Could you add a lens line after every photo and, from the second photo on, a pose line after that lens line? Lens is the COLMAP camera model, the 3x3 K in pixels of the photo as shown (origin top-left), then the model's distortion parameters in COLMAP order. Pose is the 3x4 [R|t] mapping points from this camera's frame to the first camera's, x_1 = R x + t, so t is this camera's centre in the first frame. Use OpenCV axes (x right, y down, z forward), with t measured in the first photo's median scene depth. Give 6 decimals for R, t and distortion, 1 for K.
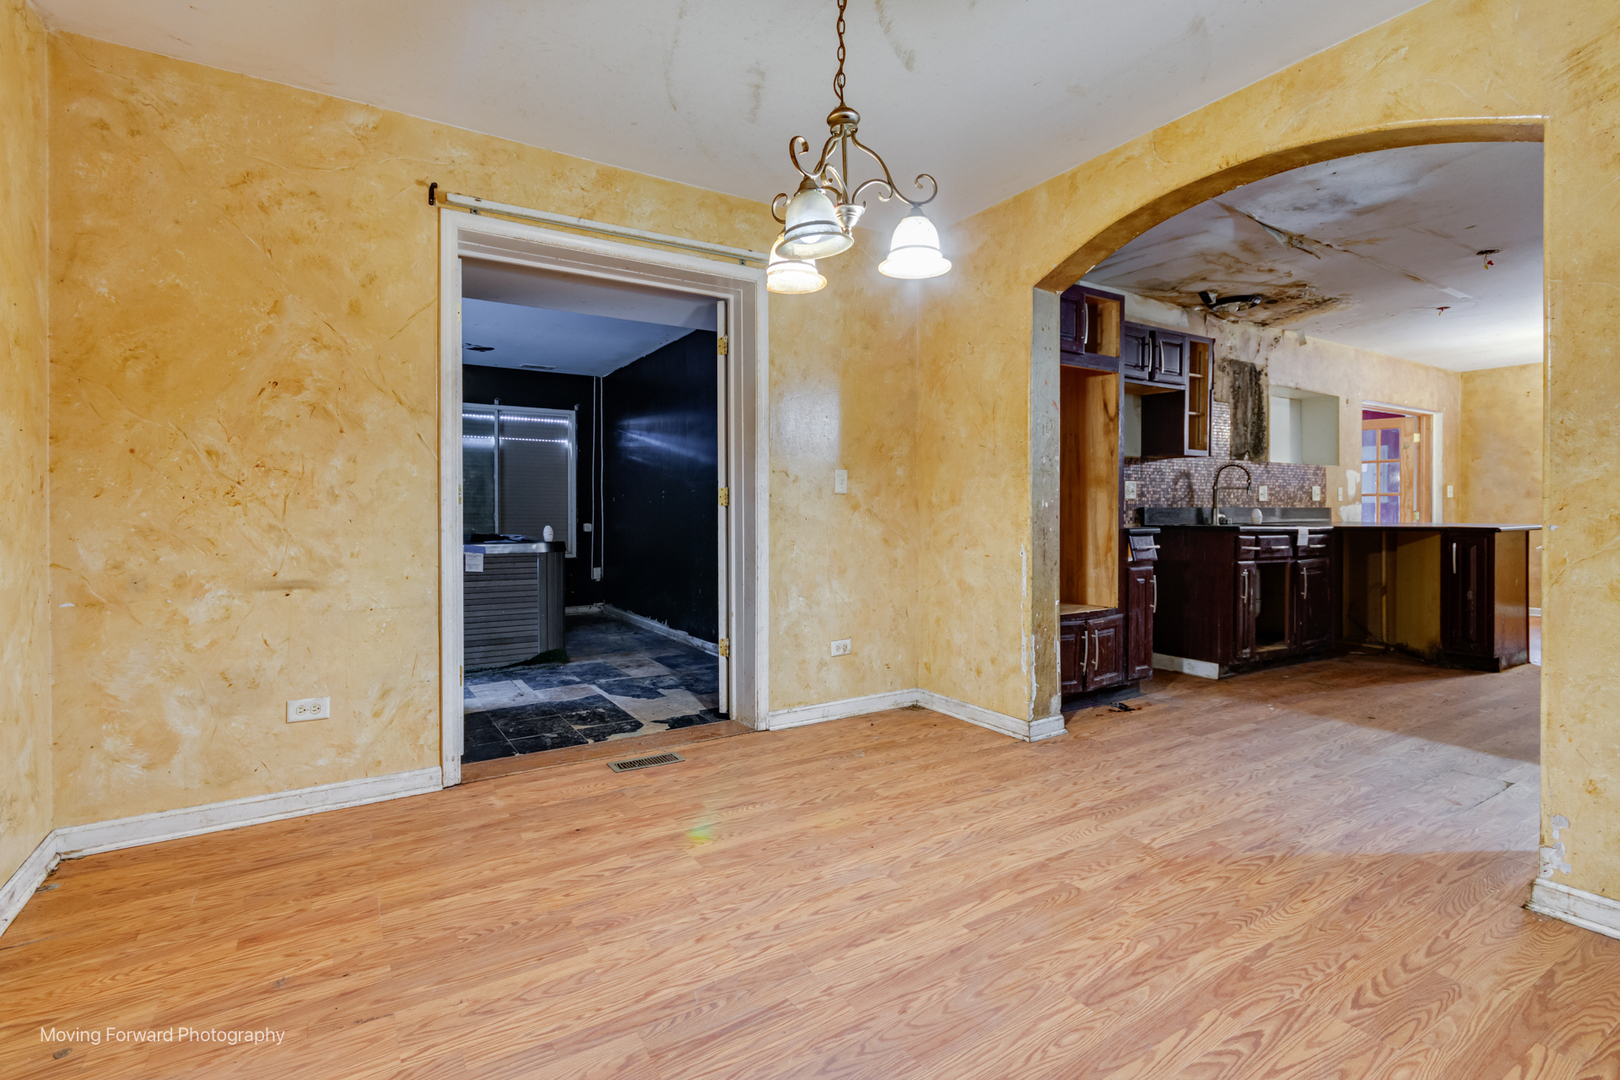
lens RADIAL K [[757.8, 0, 803.9], [0, 757.8, 518.3], [0, 0, 1]] dist [0.008697, -0.002632]
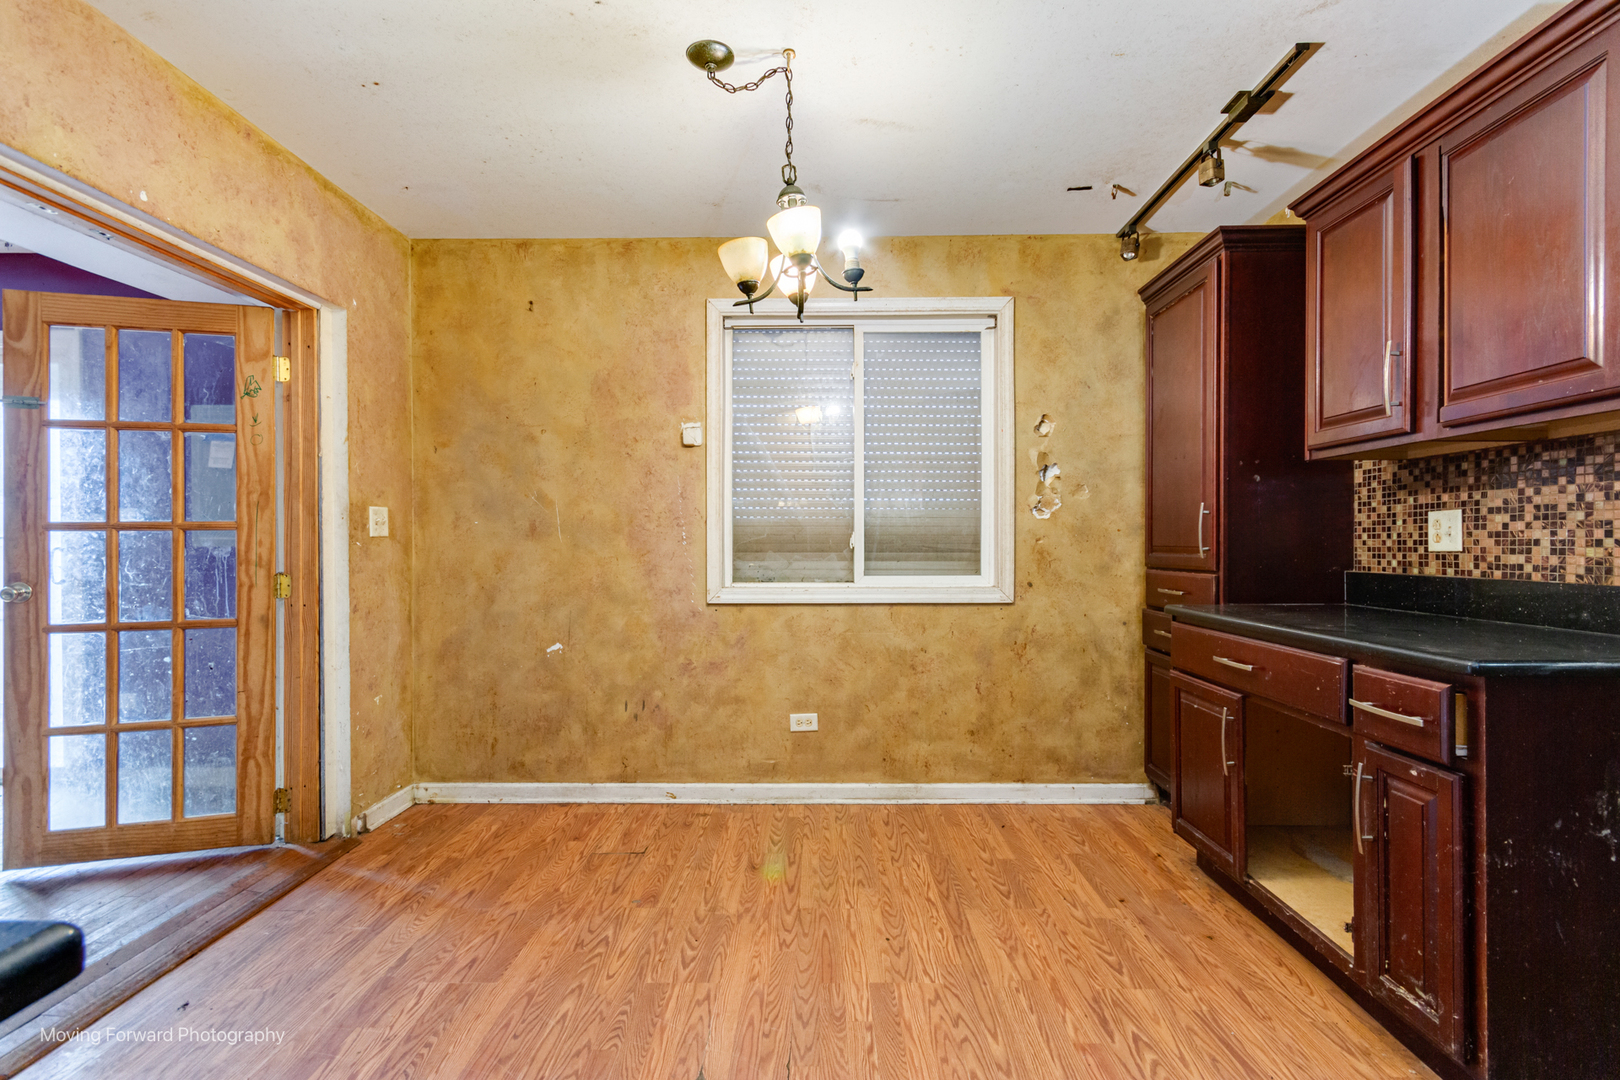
lens RADIAL K [[750.5, 0, 814.9], [0, 750.5, 543.4], [0, 0, 1]] dist [0.004188, -0.000075]
pose [[0.536893, -0.001865, 0.843648, 1.098690], [0.008361, 0.999960, -0.003110, -0.035231], [-0.843609, 0.008724, 0.536887, 1.026873]]
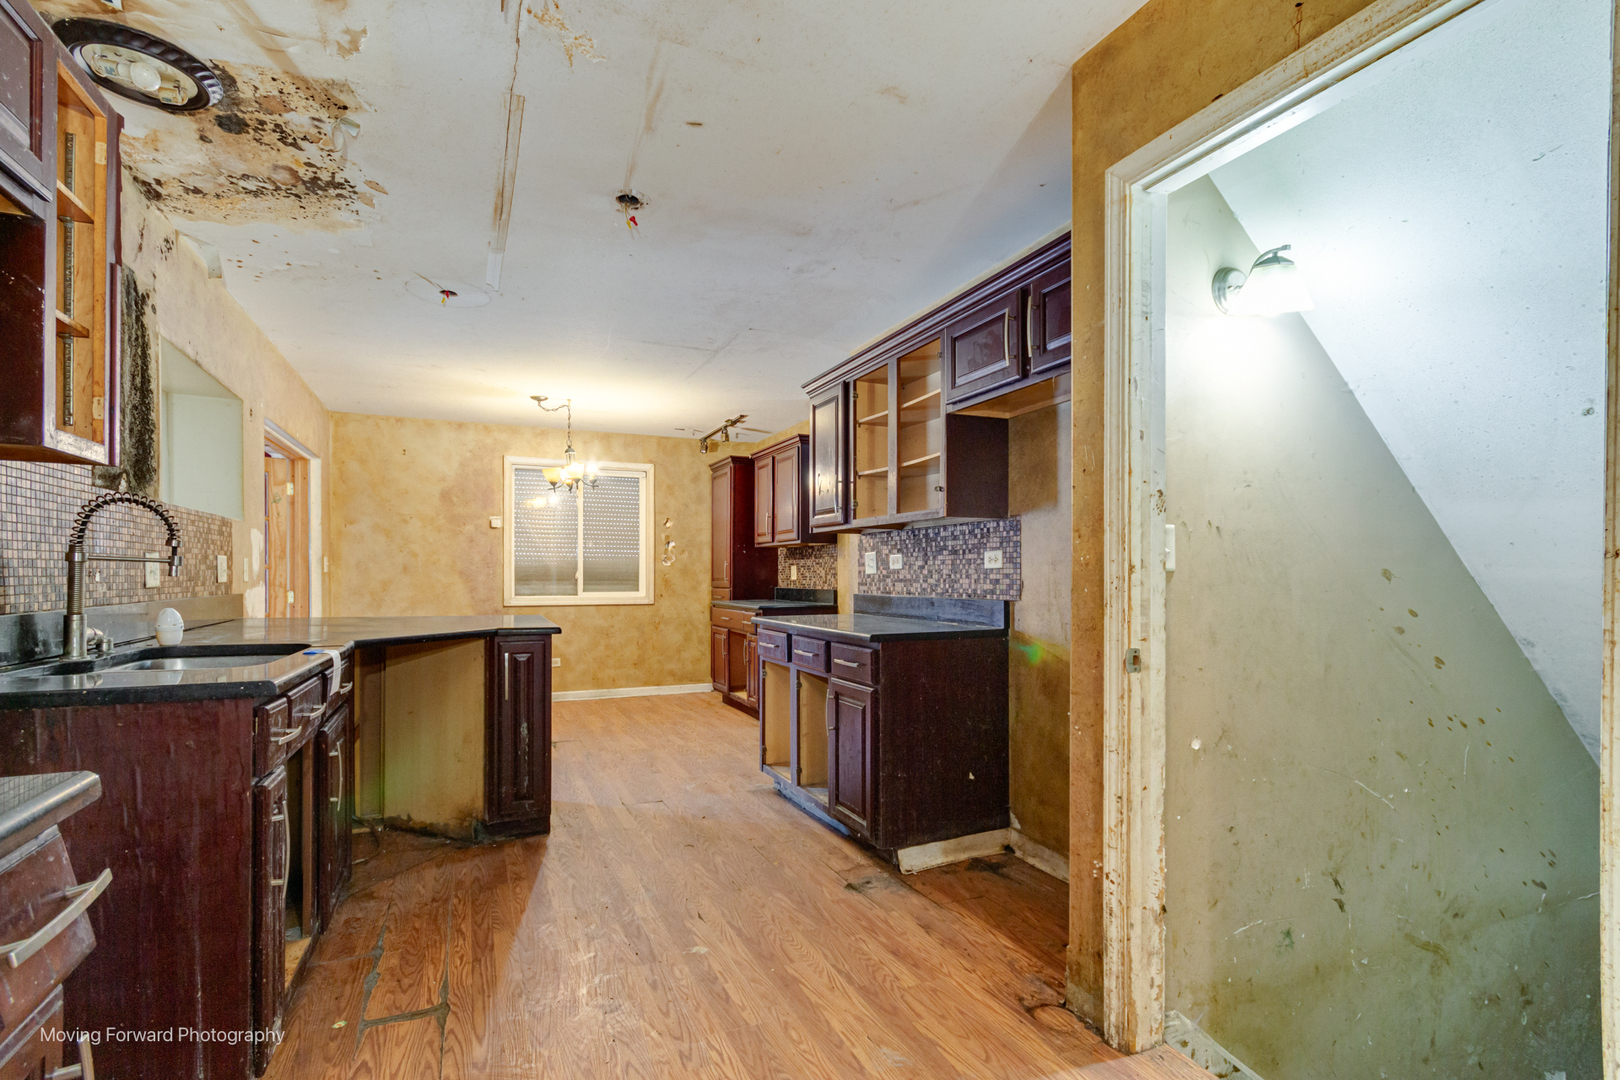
lens RADIAL K [[757.8, 0, 807.1], [0, 757.8, 578.8], [0, 0, 1]] dist [0.008697, -0.002632]
pose [[0.136125, -0.003939, 0.990684, 0.270929], [0.006327, 0.999975, 0.003106, -0.034243], [-0.990671, 0.005845, 0.136147, 0.716156]]
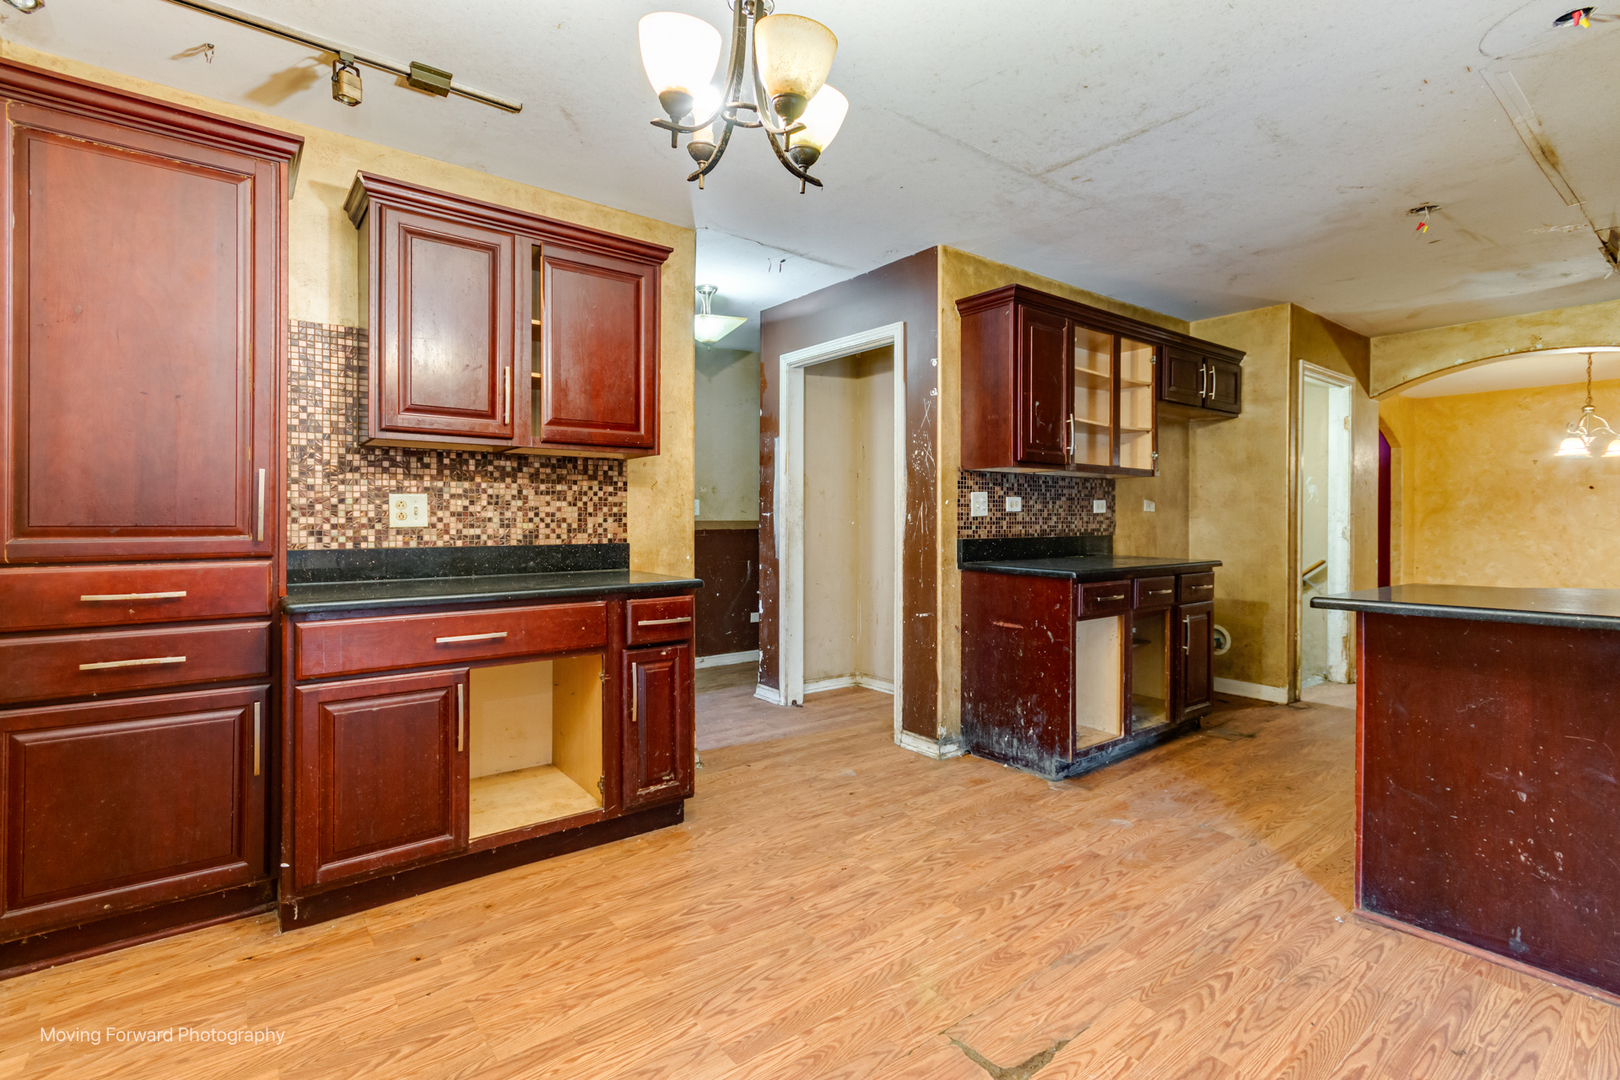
lens RADIAL K [[757.8, 0, 807.6], [0, 757.8, 521.6], [0, 0, 1]] dist [0.008697, -0.002632]
pose [[-0.994793, -0.000768, -0.101917, 1.481482], [-0.002055, 0.999919, 0.012523, -0.040794], [0.101899, 0.012668, -0.994714, 1.584549]]
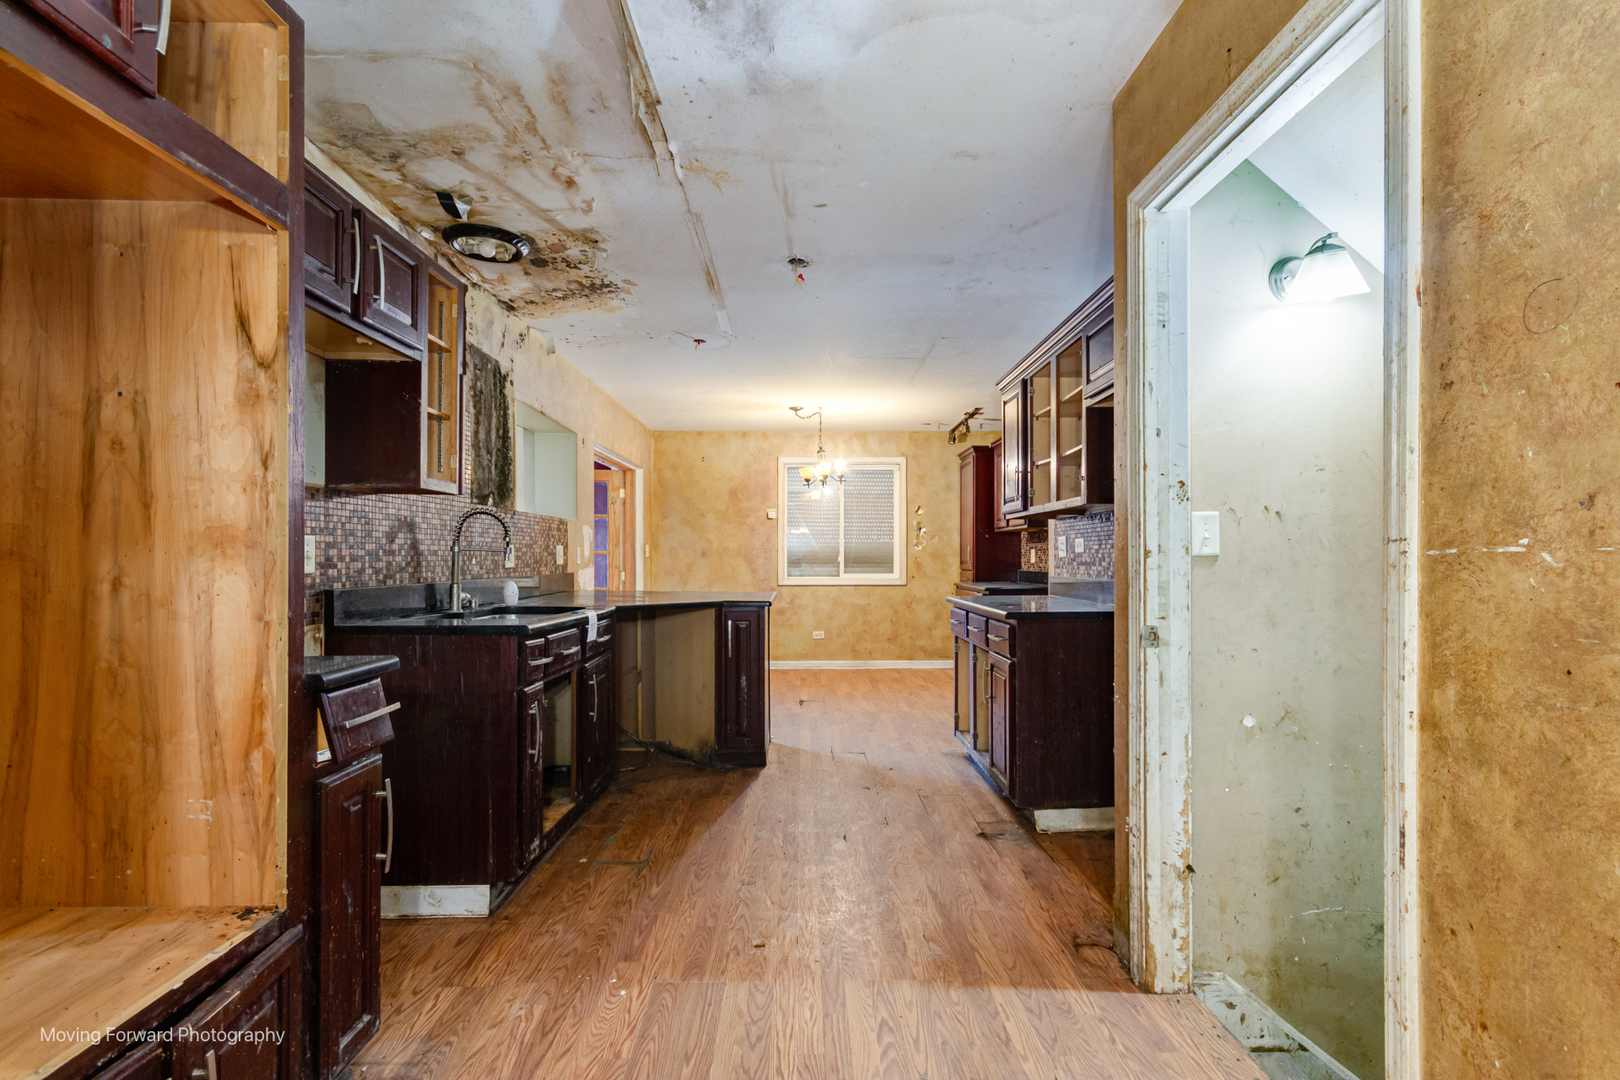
lens RADIAL K [[757.8, 0, 816.4], [0, 757.8, 556.5], [0, 0, 1]] dist [0.008697, -0.002632]
pose [[0.512125, 0.001915, 0.858909, 0.210102], [0.007056, 0.999954, -0.006437, -0.033880], [-0.858882, 0.009357, 0.512088, 0.539555]]
